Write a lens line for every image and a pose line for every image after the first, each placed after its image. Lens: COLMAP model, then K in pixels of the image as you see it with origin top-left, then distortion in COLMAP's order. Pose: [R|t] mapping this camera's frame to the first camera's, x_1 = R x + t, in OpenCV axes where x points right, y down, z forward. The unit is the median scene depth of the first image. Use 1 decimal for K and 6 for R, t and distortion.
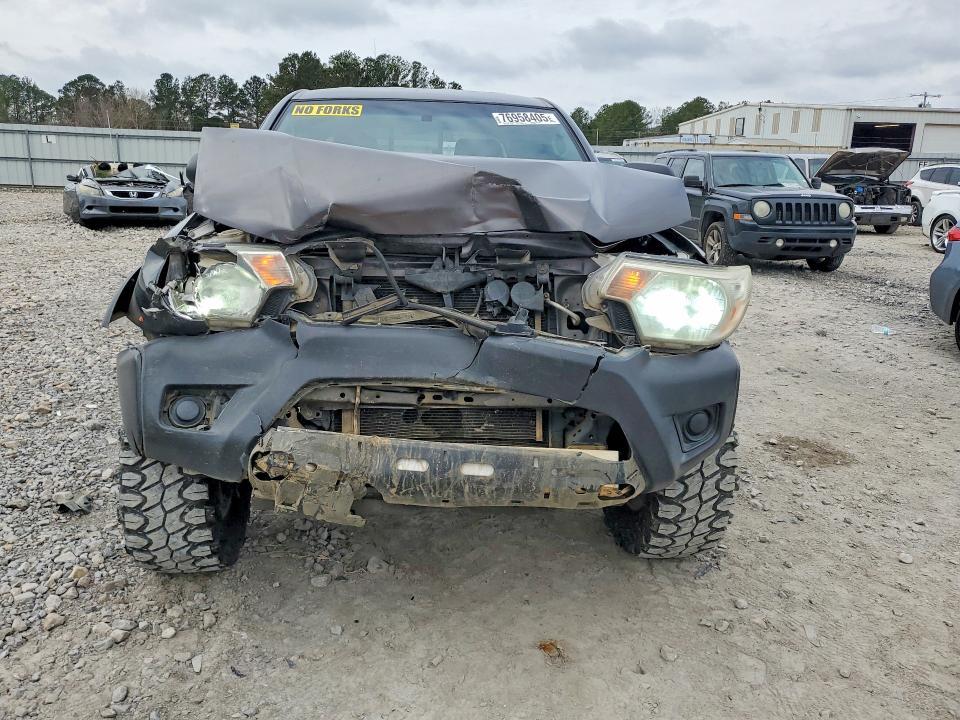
lens RADIAL K [[760.2, 0, 480.0], [0, 760.2, 360.0], [0, 0, 1]] dist [0.015133, -0.000980]
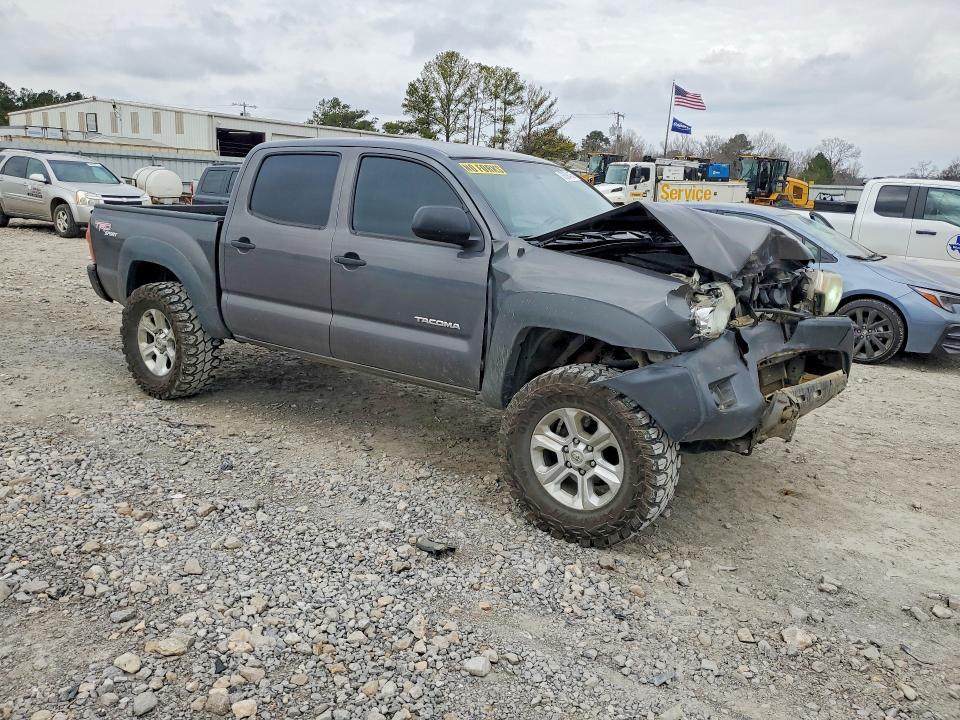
lens RADIAL K [[760.2, 0, 480.0], [0, 760.2, 360.0], [0, 0, 1]] dist [0.015133, -0.000980]
pose [[0.649830, -0.163684, 0.742245, -0.109919], [0.159691, 0.984142, 0.077219, -0.010694], [-0.743115, 0.068350, 0.665664, 0.025721]]
